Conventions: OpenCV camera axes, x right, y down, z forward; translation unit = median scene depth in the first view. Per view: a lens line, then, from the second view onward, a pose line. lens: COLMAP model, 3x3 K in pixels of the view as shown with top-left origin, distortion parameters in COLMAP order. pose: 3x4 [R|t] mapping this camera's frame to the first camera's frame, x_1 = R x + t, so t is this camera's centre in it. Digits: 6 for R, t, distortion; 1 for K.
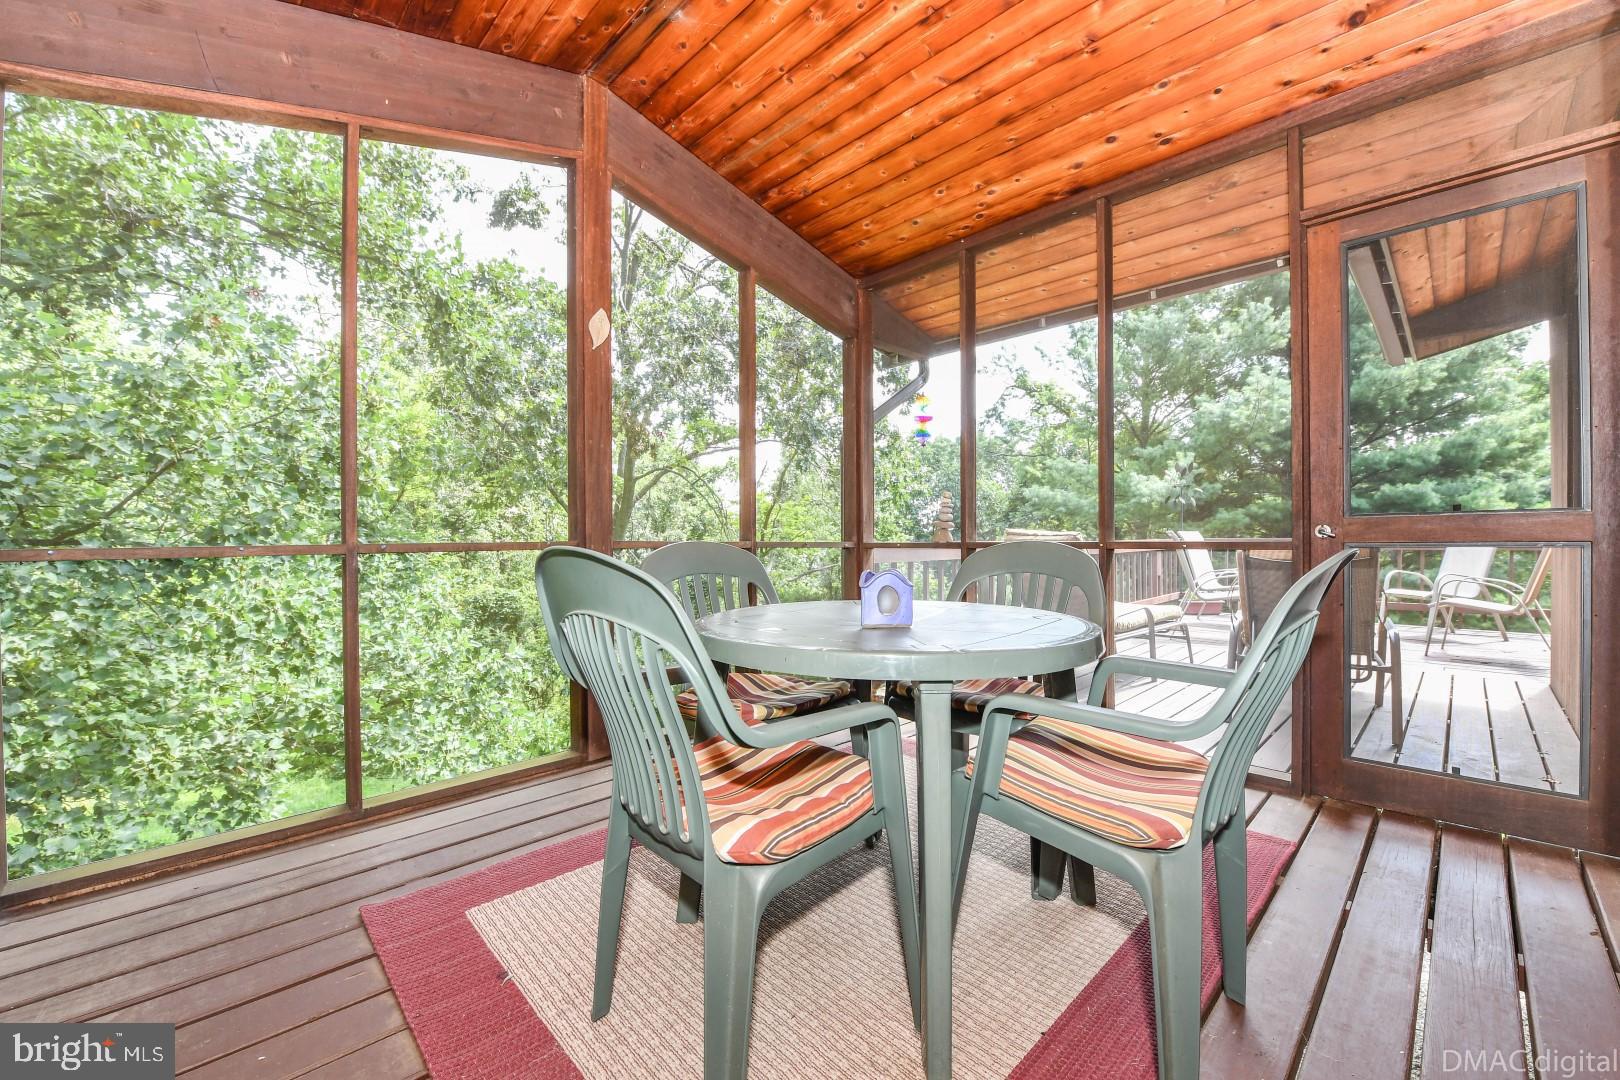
lens RADIAL K [[645.7, 0, 811.6], [0, 645.7, 546.9], [0, 0, 1]] dist [-0.015111, -0.002712]
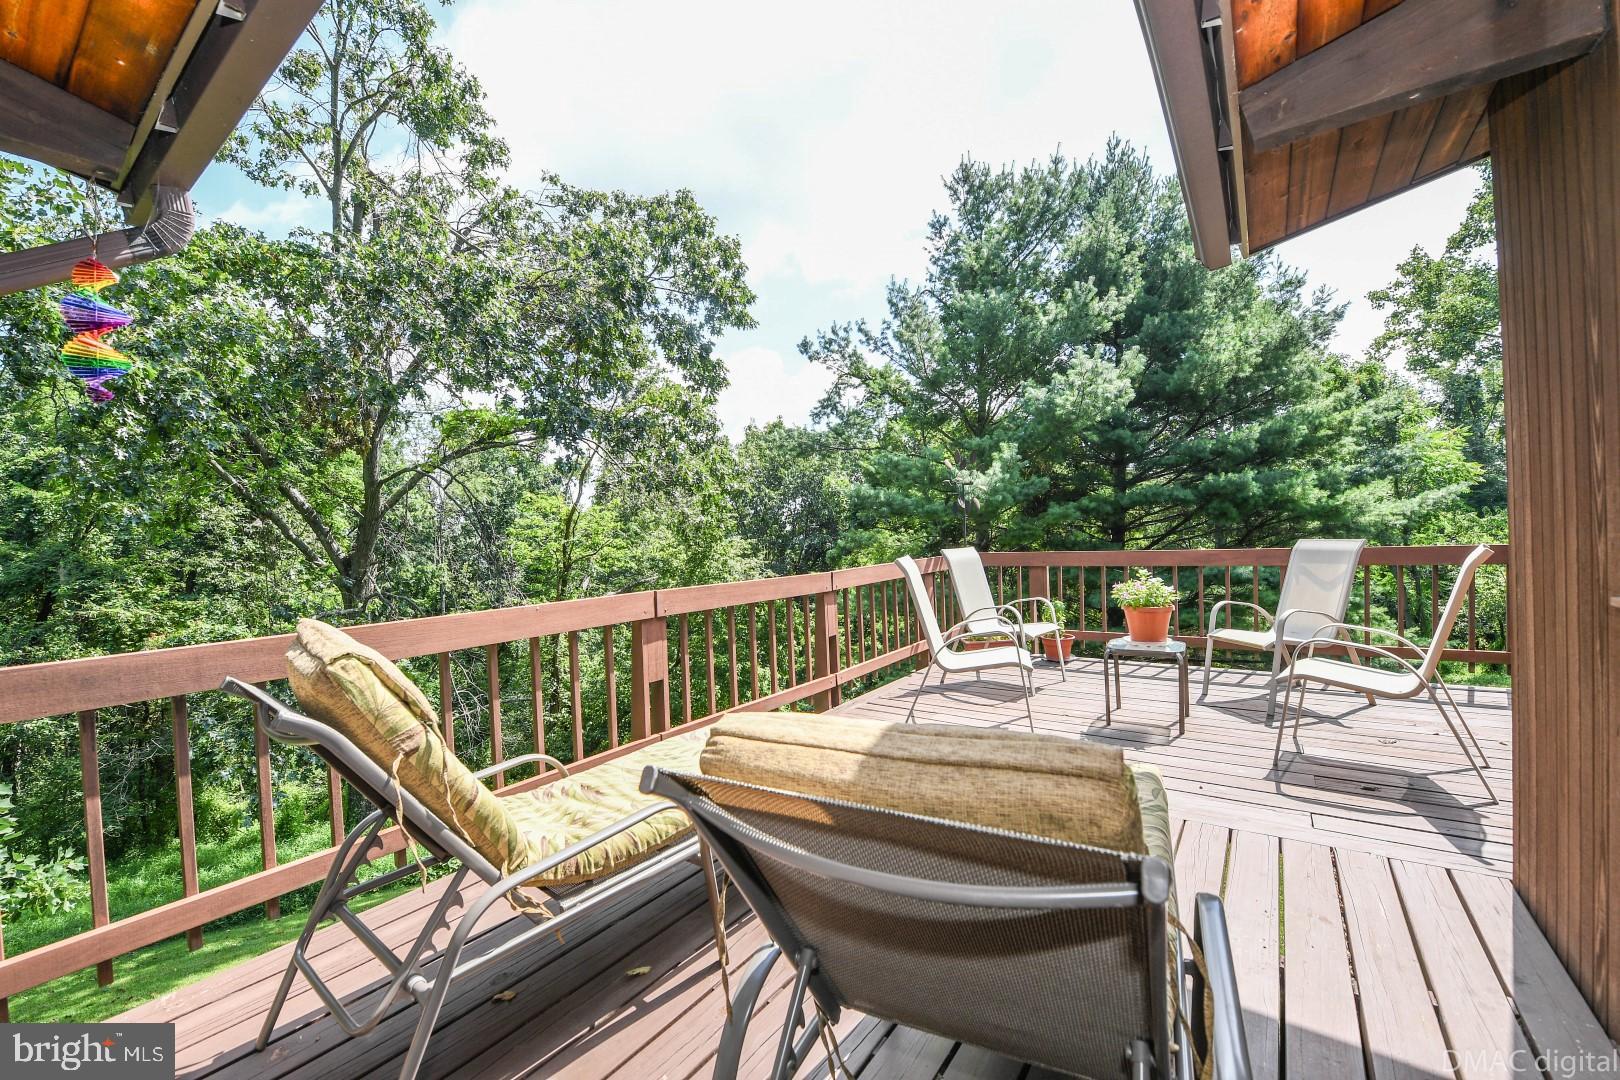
lens RADIAL K [[645.7, 0, 807.4], [0, 645.7, 547.3], [0, 0, 1]] dist [-0.015111, -0.002712]
pose [[0.984671, -0.036340, 0.170591, 0.125901], [0.035480, 0.999338, 0.008092, -0.015670], [-0.170773, -0.001915, 0.985309, 0.138468]]
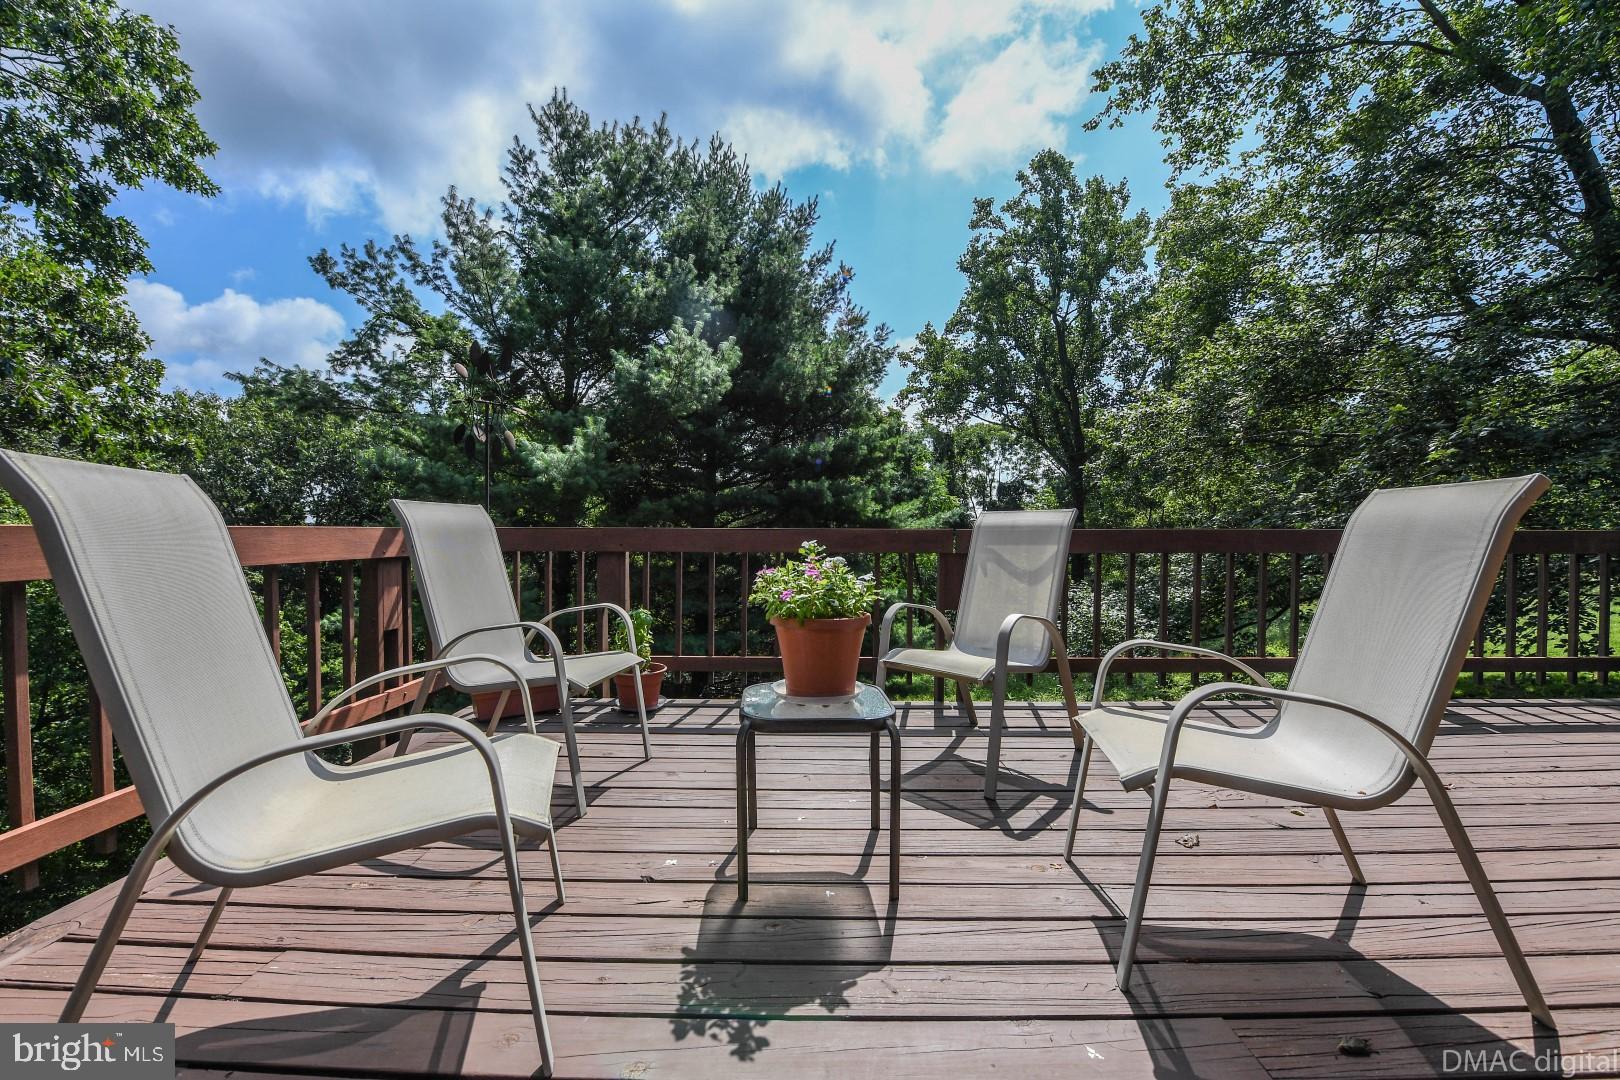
lens RADIAL K [[645.7, 0, 805.2], [0, 645.7, 548.5], [0, 0, 1]] dist [-0.015111, -0.002712]
pose [[0.710886, -0.007216, 0.703271, 0.200982], [0.000798, 0.999955, 0.009454, -0.001861], [-0.703307, -0.006159, 0.710859, 0.260462]]
